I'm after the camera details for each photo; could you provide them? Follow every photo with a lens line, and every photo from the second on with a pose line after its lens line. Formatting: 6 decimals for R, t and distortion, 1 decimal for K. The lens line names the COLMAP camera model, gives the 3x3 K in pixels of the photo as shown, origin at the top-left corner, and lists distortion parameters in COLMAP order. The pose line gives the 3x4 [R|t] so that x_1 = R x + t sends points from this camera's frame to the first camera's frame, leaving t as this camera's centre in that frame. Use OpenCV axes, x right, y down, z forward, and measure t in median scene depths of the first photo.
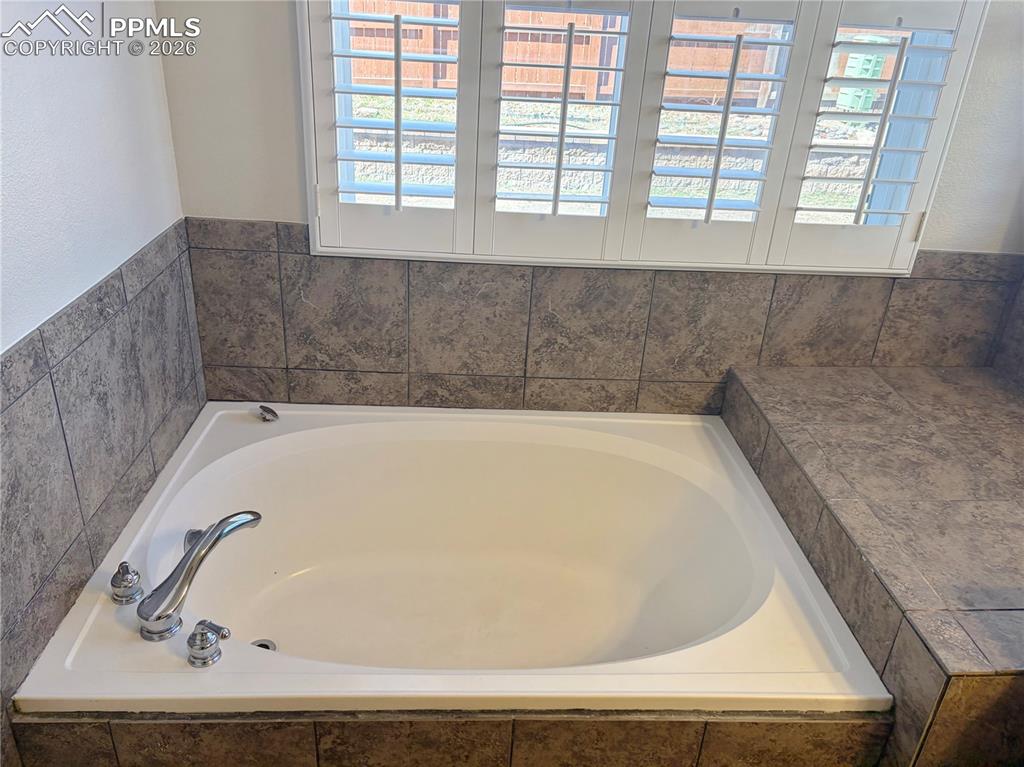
lens RADIAL K [[771.7, 0, 512.2], [0, 771.7, 388.1], [0, 0, 1]] dist [0.040932, -0.048746]
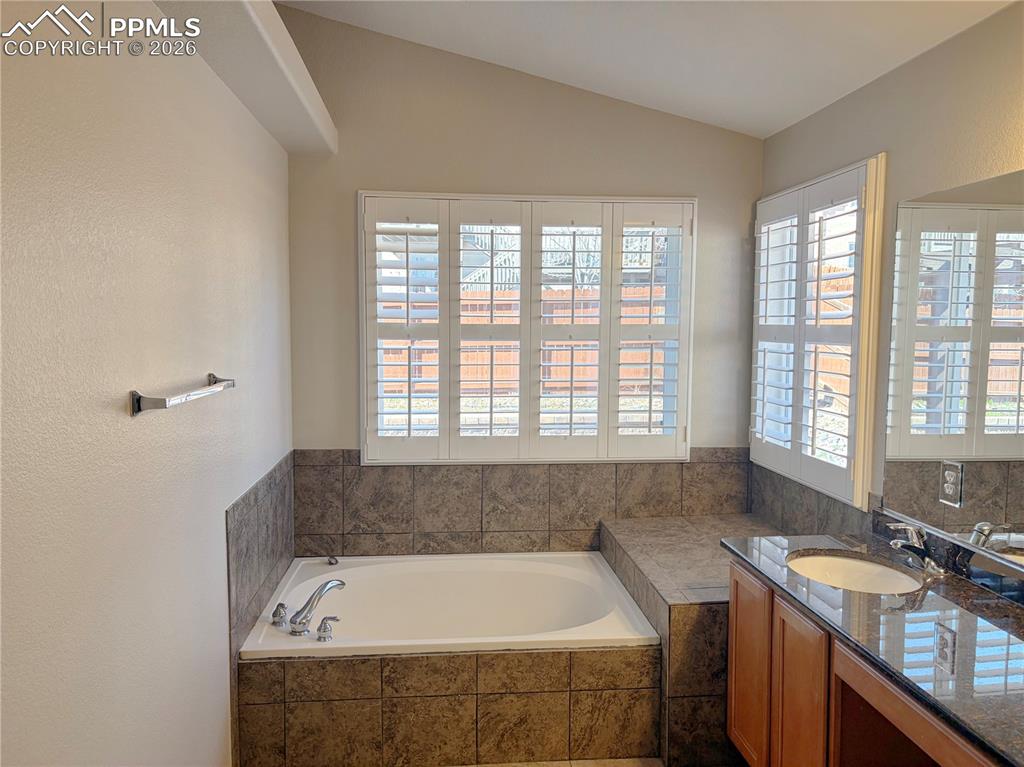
lens RADIAL K [[771.7, 0, 513.6], [0, 771.7, 380.5], [0, 0, 1]] dist [0.040932, -0.048746]
pose [[0.997565, -0.051945, 0.046545, 0.026208], [0.065528, 0.926581, -0.370343, 0.331503], [-0.023890, 0.372492, 0.927728, -0.758991]]
